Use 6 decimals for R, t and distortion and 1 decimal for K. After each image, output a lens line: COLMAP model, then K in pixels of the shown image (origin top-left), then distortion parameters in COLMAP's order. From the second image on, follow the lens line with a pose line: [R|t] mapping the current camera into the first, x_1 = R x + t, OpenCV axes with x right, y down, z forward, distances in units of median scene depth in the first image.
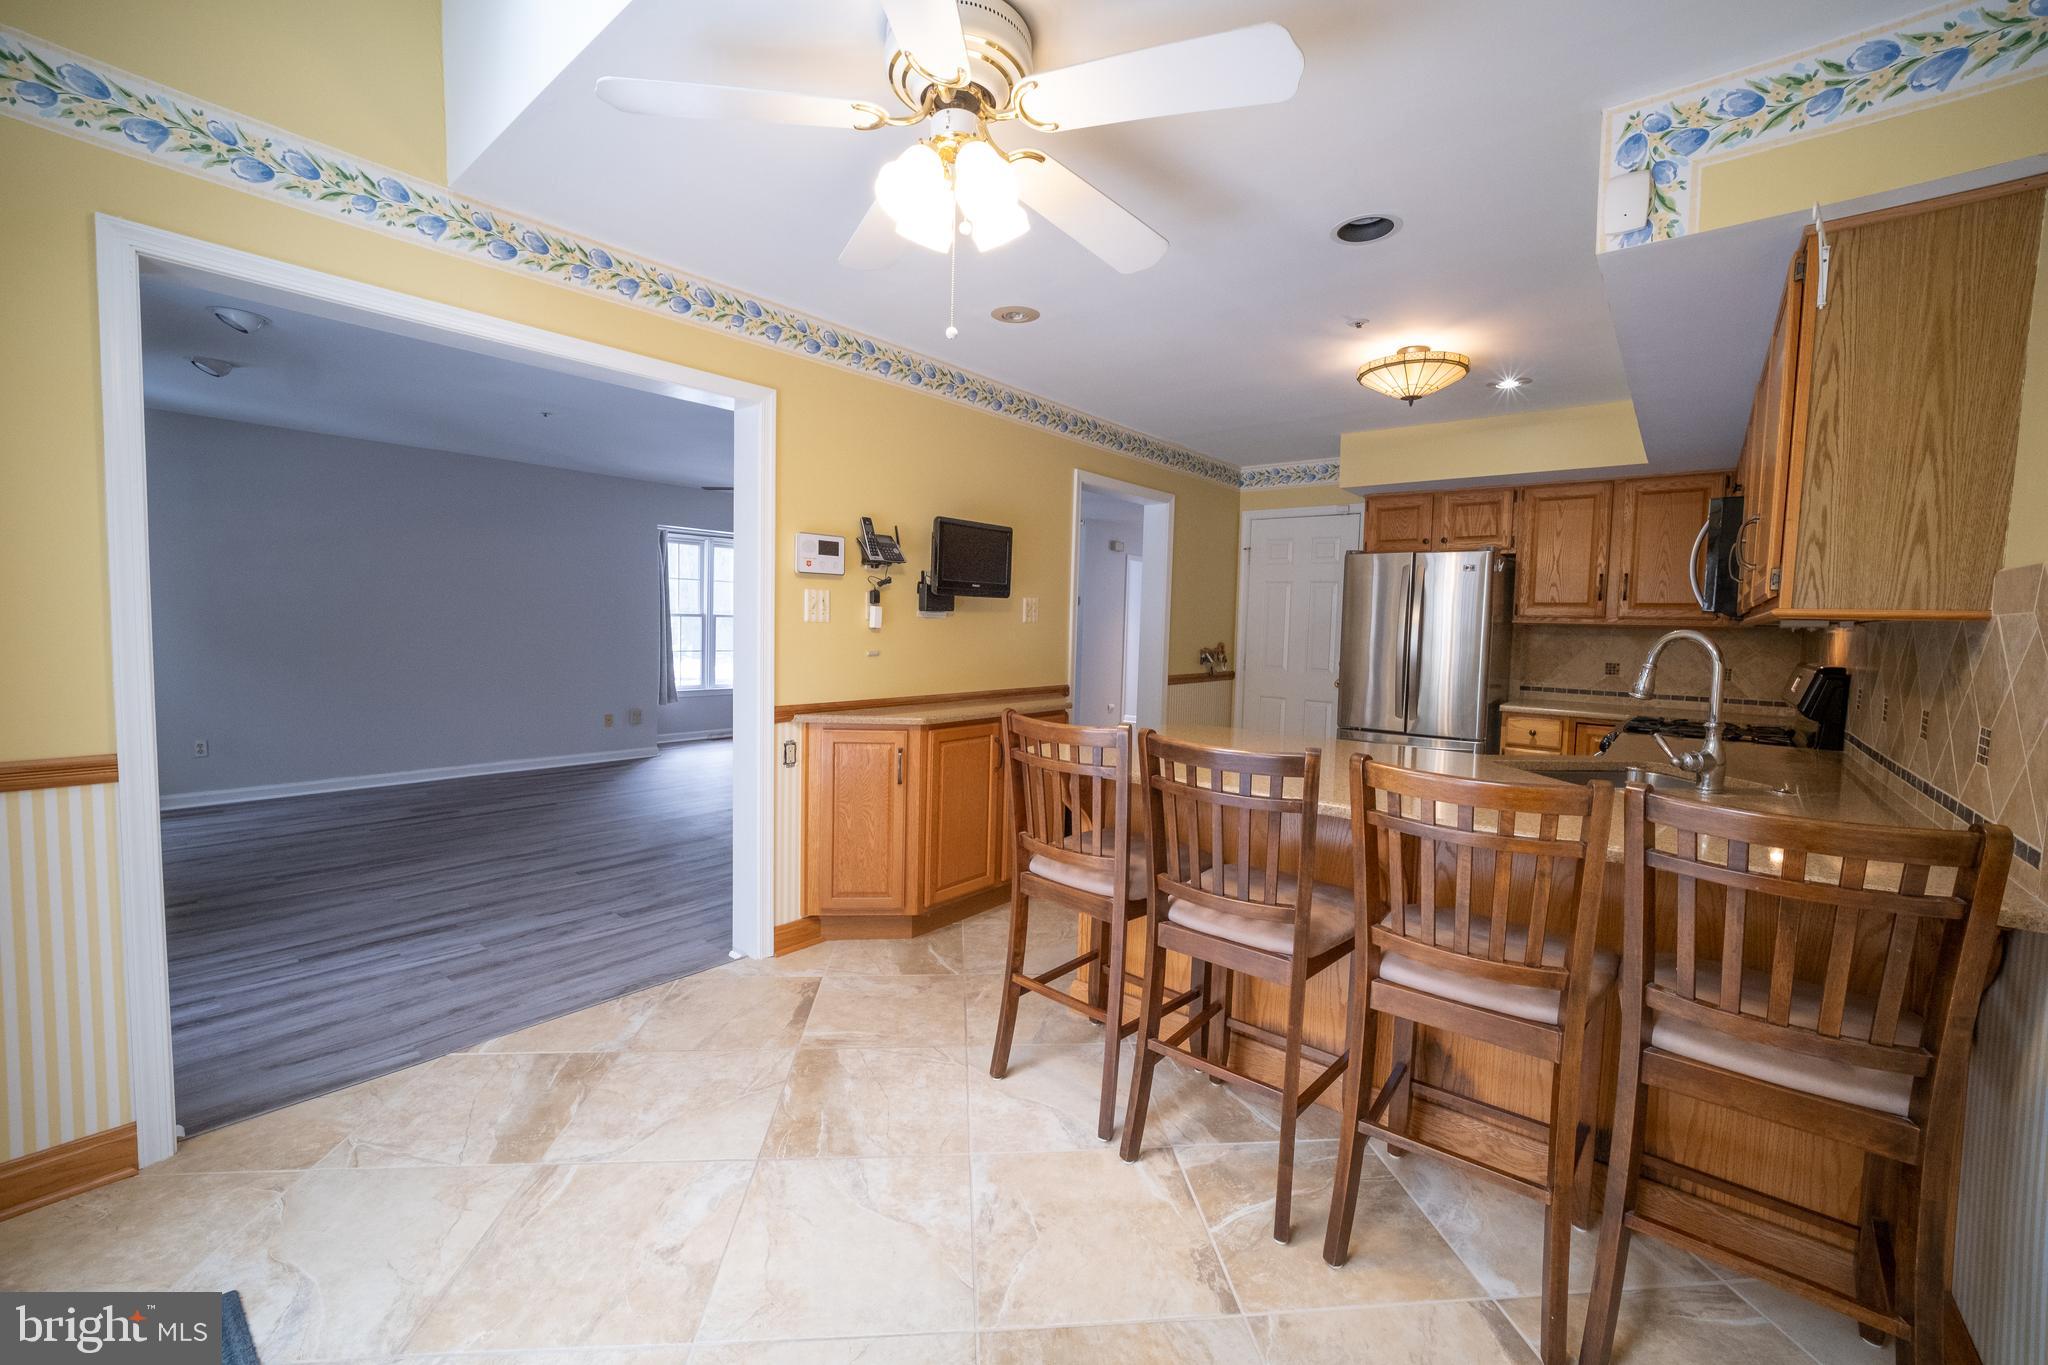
lens RADIAL K [[821.4, 0, 1028.8], [0, 821.4, 673.9], [0, 0, 1]] dist [-0.025807, 0.007724]
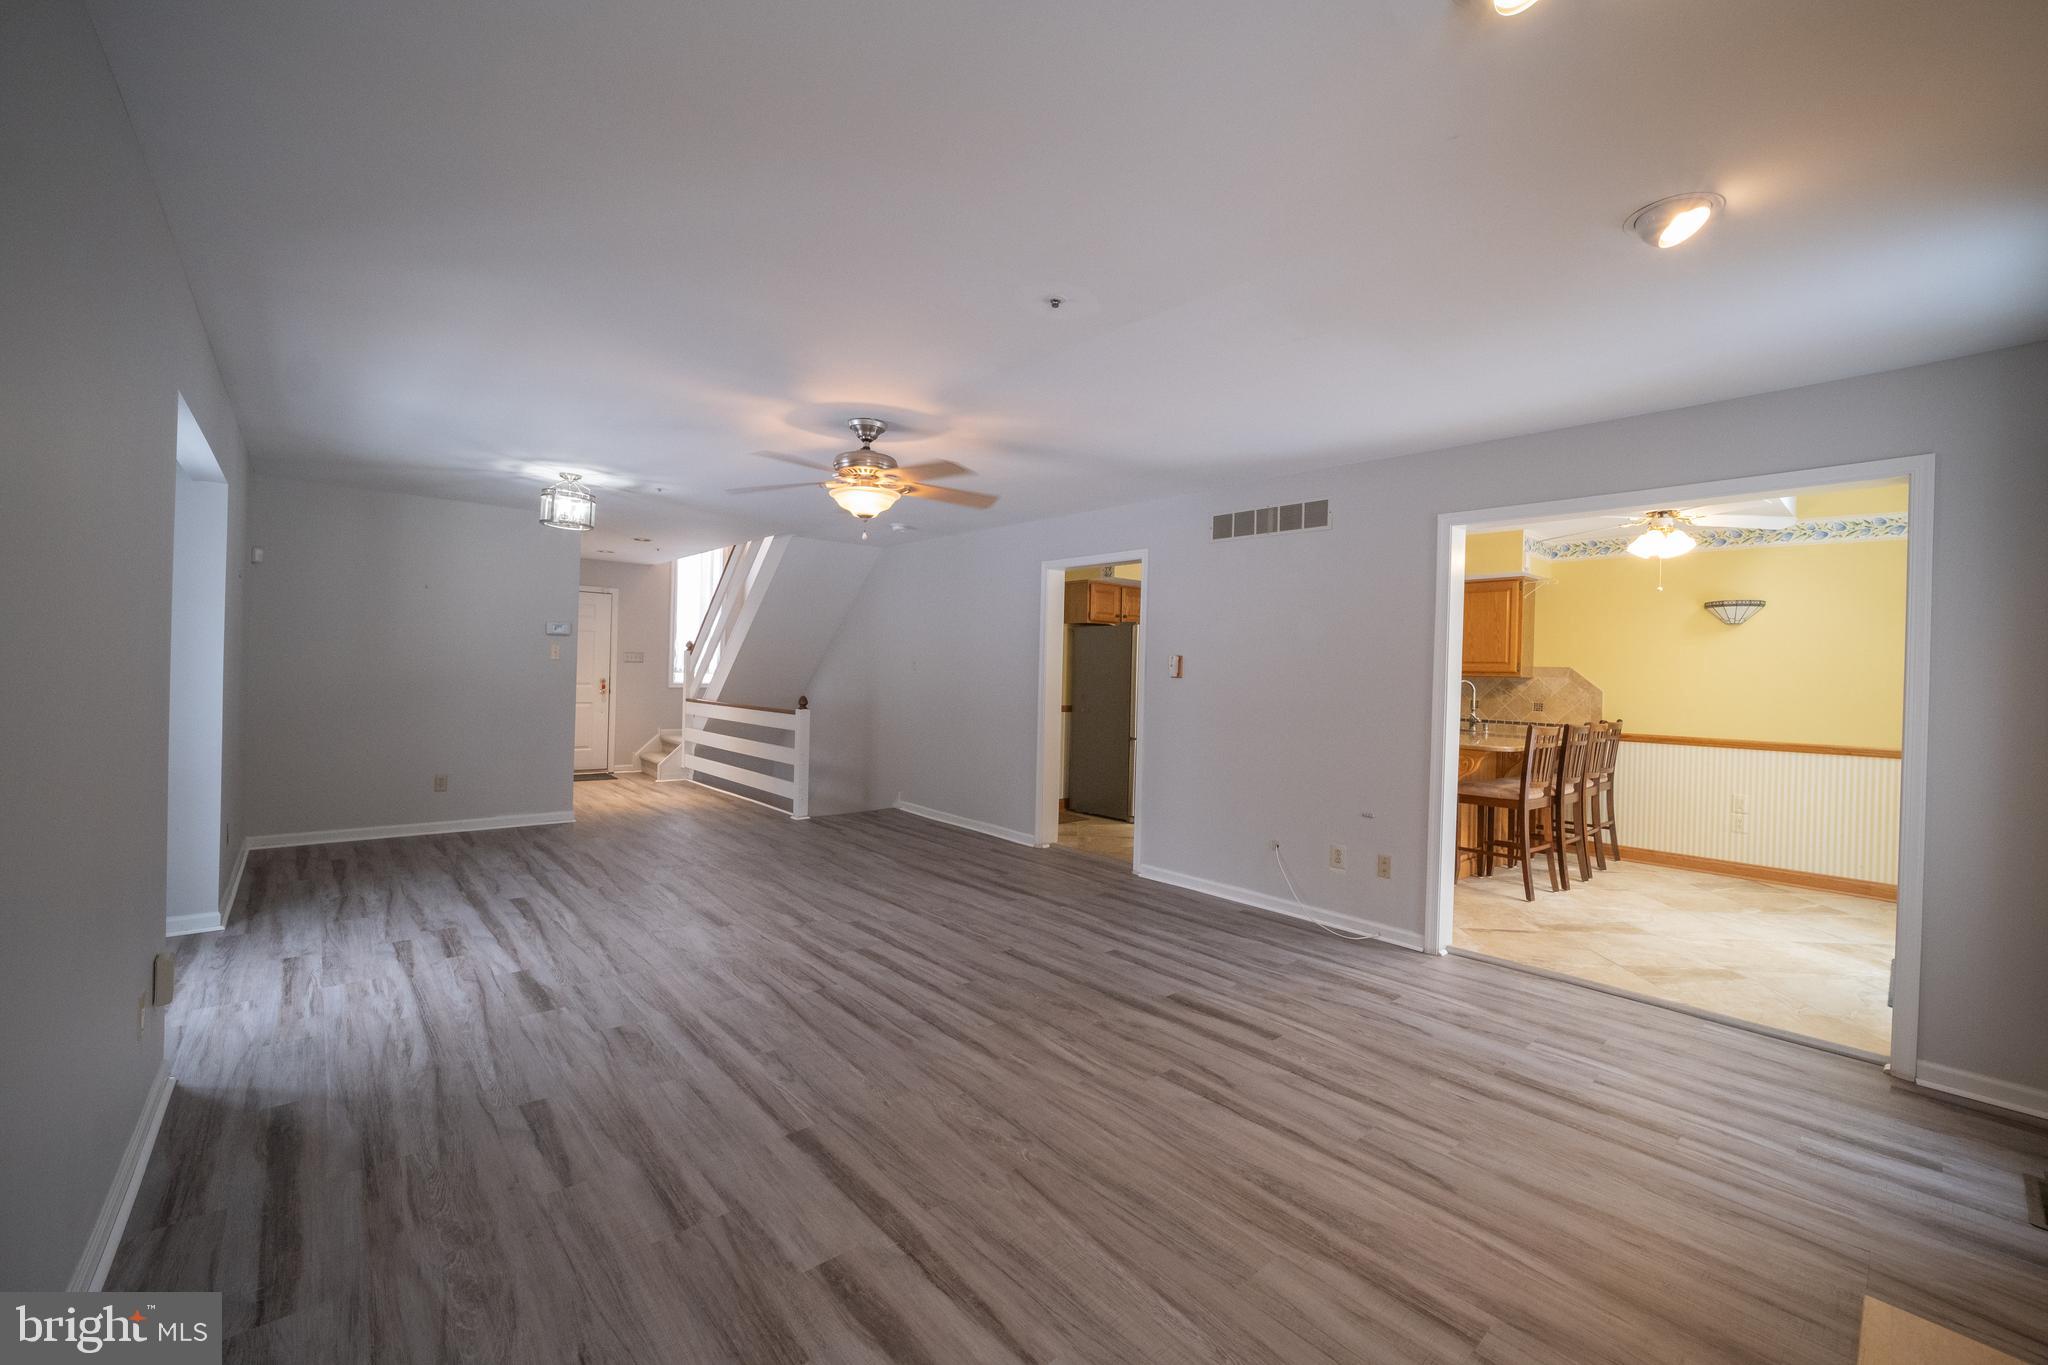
lens RADIAL K [[821.4, 0, 1028.8], [0, 821.4, 673.9], [0, 0, 1]] dist [-0.025807, 0.007724]
pose [[0.158544, -0.024536, 0.987047, -1.601731], [0.041843, 0.998960, 0.018111, -0.127515], [-0.986465, 0.038429, 0.159406, 1.339584]]
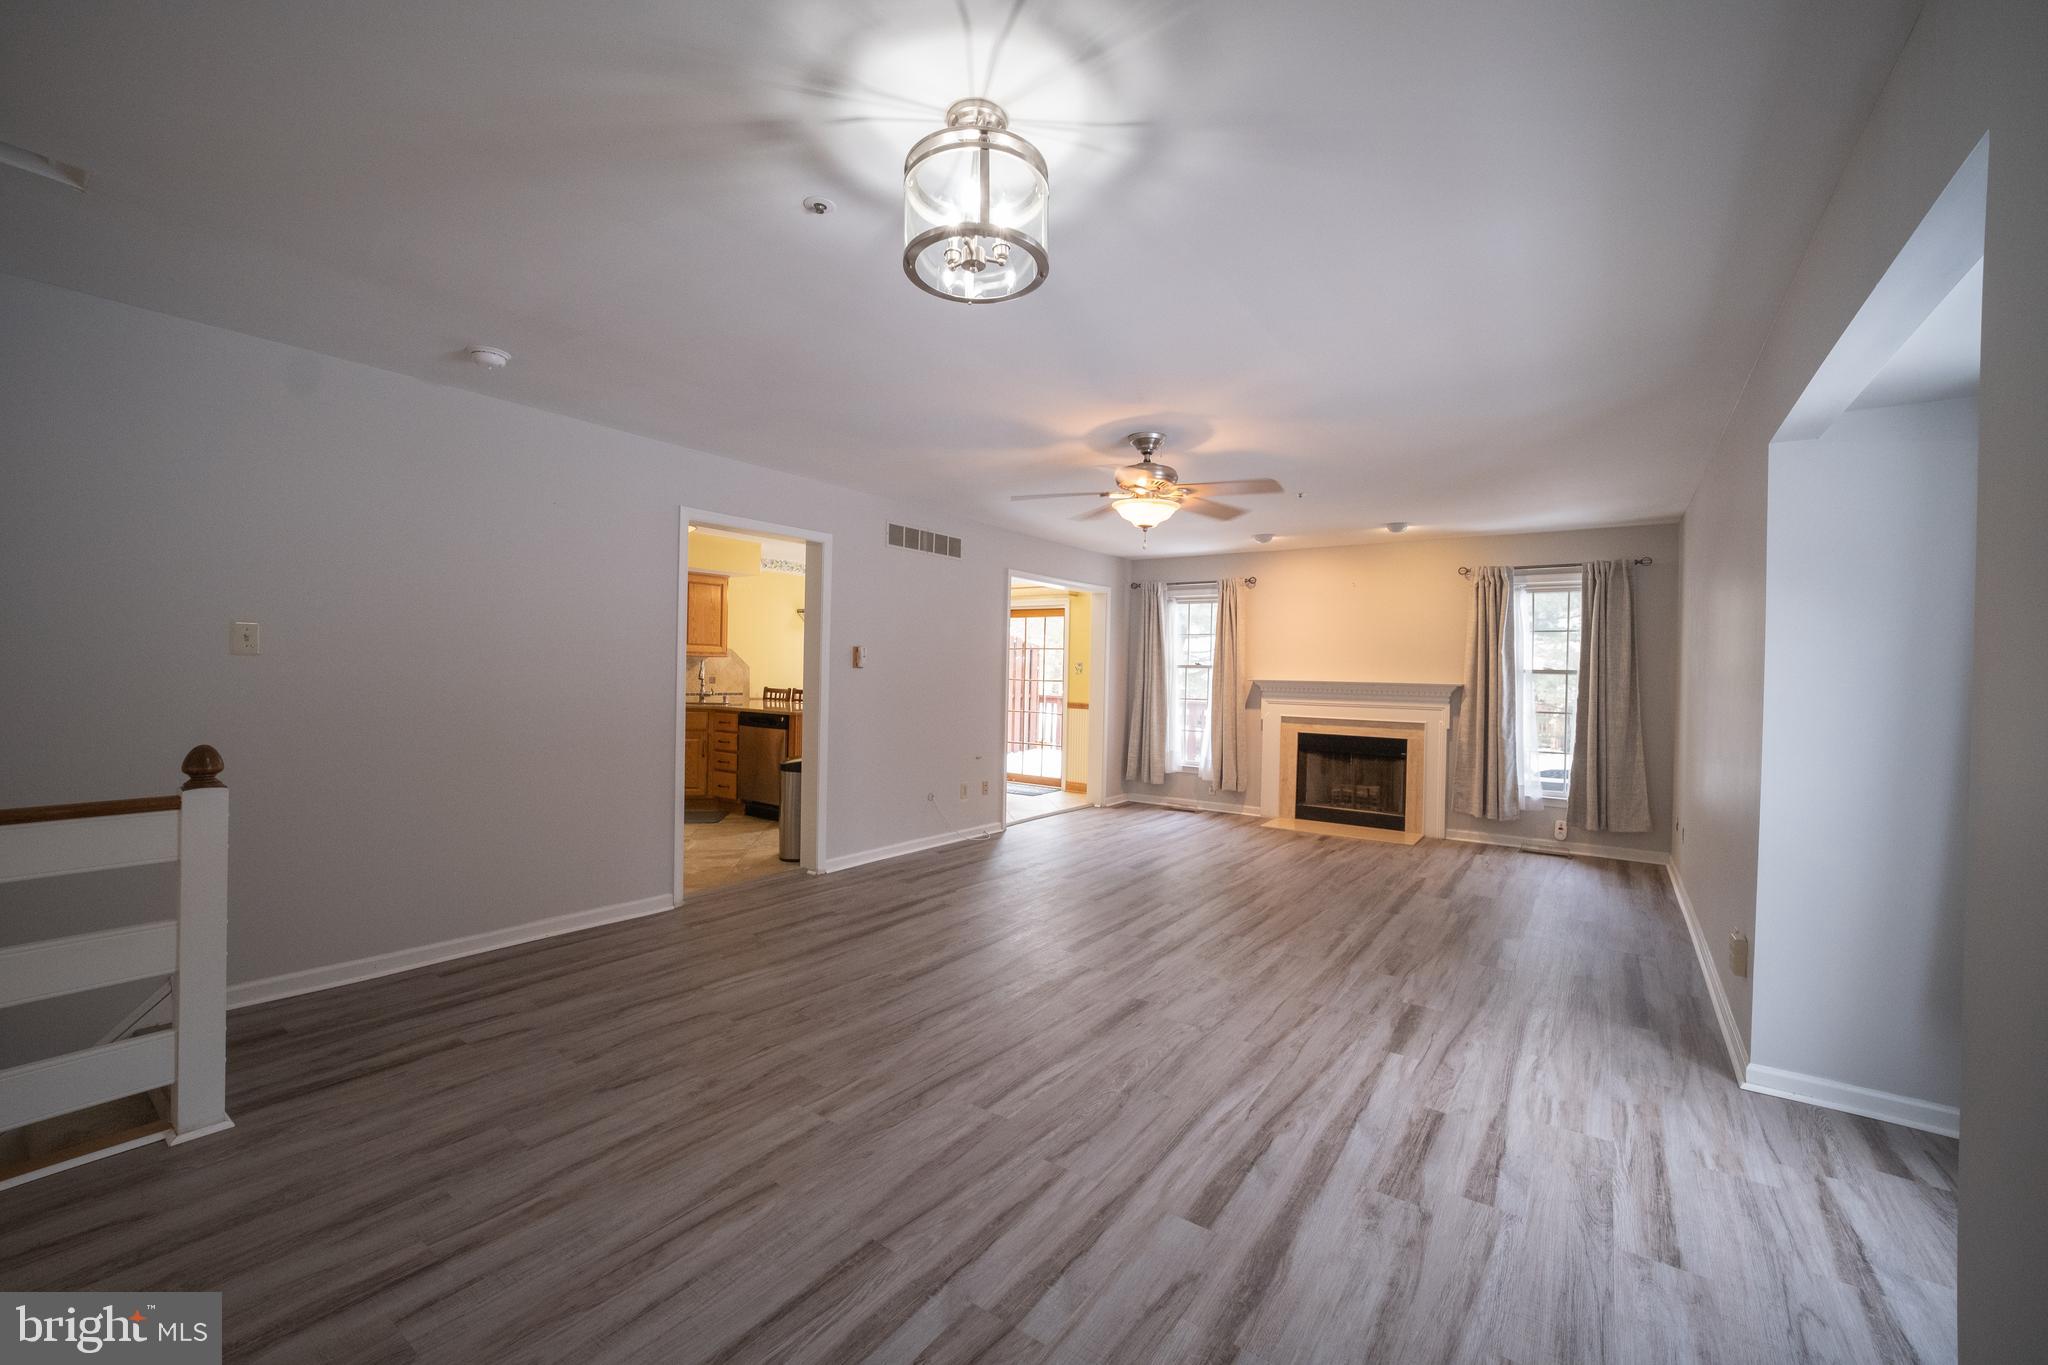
lens RADIAL K [[821.4, 0, 1028.8], [0, 821.4, 673.9], [0, 0, 1]] dist [-0.025807, 0.007724]
pose [[-0.996295, -0.047101, -0.071958, -0.239291], [-0.052036, 0.996306, 0.068312, -0.197010], [0.068475, 0.071803, -0.995066, 2.948780]]
